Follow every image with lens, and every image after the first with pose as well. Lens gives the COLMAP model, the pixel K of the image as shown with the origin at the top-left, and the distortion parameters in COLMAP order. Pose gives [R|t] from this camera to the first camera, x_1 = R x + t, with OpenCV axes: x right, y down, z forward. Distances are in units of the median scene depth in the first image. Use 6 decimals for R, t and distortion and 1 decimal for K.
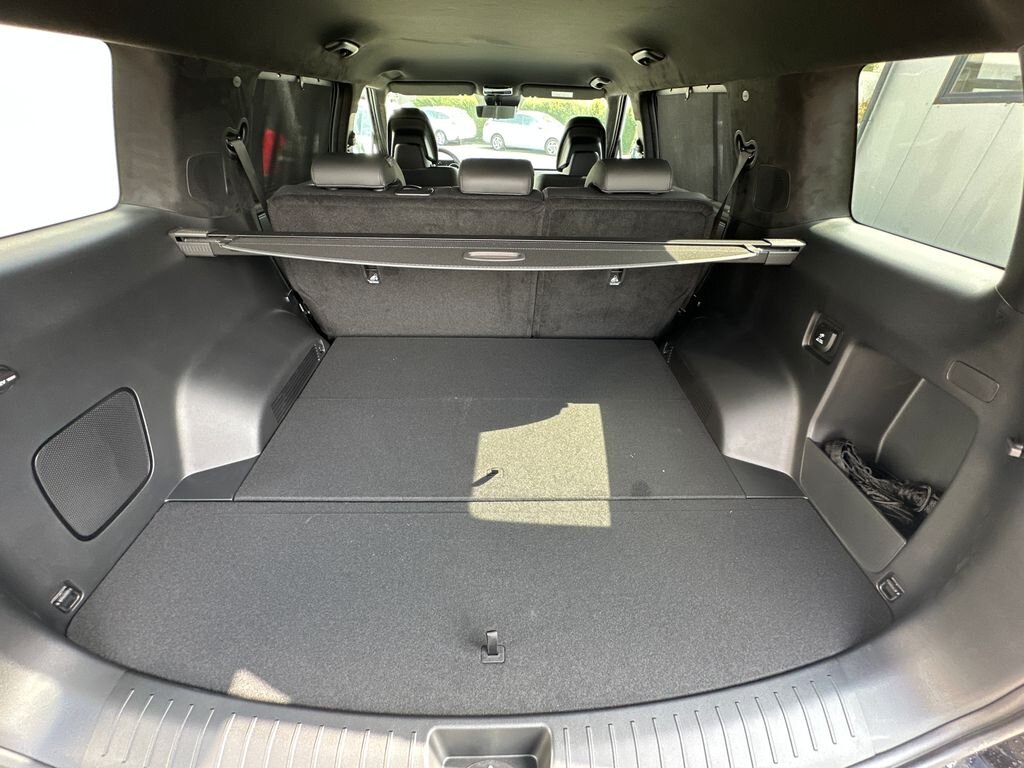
lens RADIAL K [[416.5, 0, 512.5], [0, 416.5, 380.0], [0, 0, 1]] dist [0.001245, 0.000373]
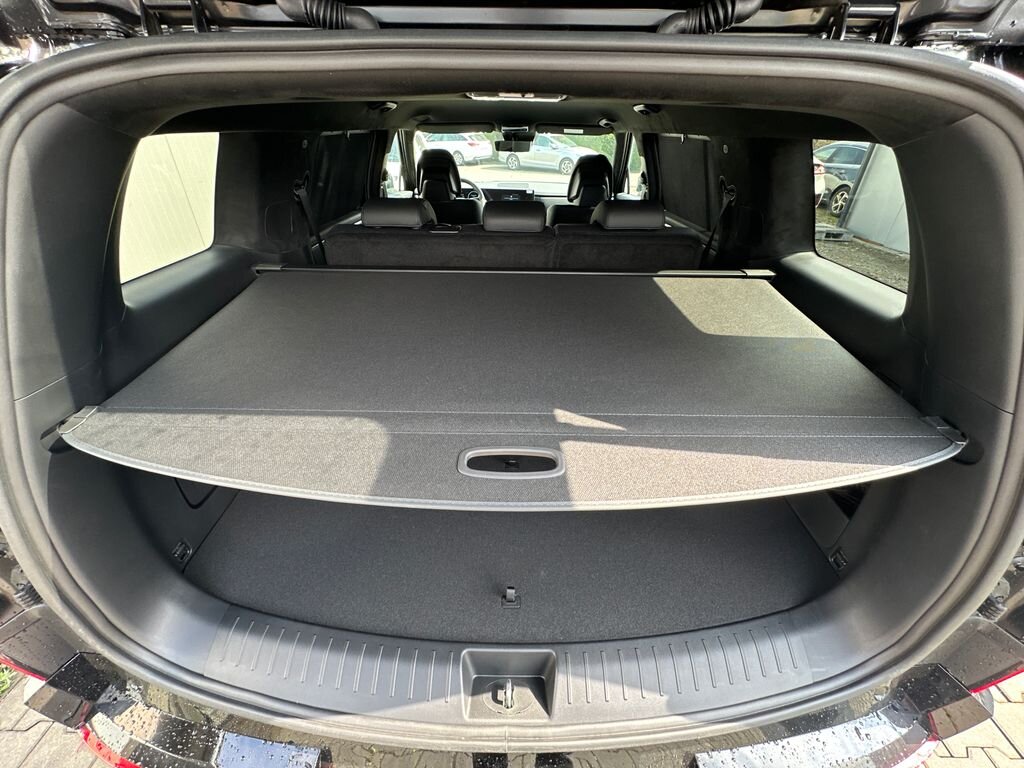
lens RADIAL K [[416.5, 0, 512.5], [0, 416.5, 380.0], [0, 0, 1]] dist [0.001245, 0.000373]
pose [[0.999429, 0.005906, -0.033255, -0.002074], [-0.007049, 0.999384, -0.034369, 0.016725], [0.033031, 0.034584, 0.998856, -0.164600]]
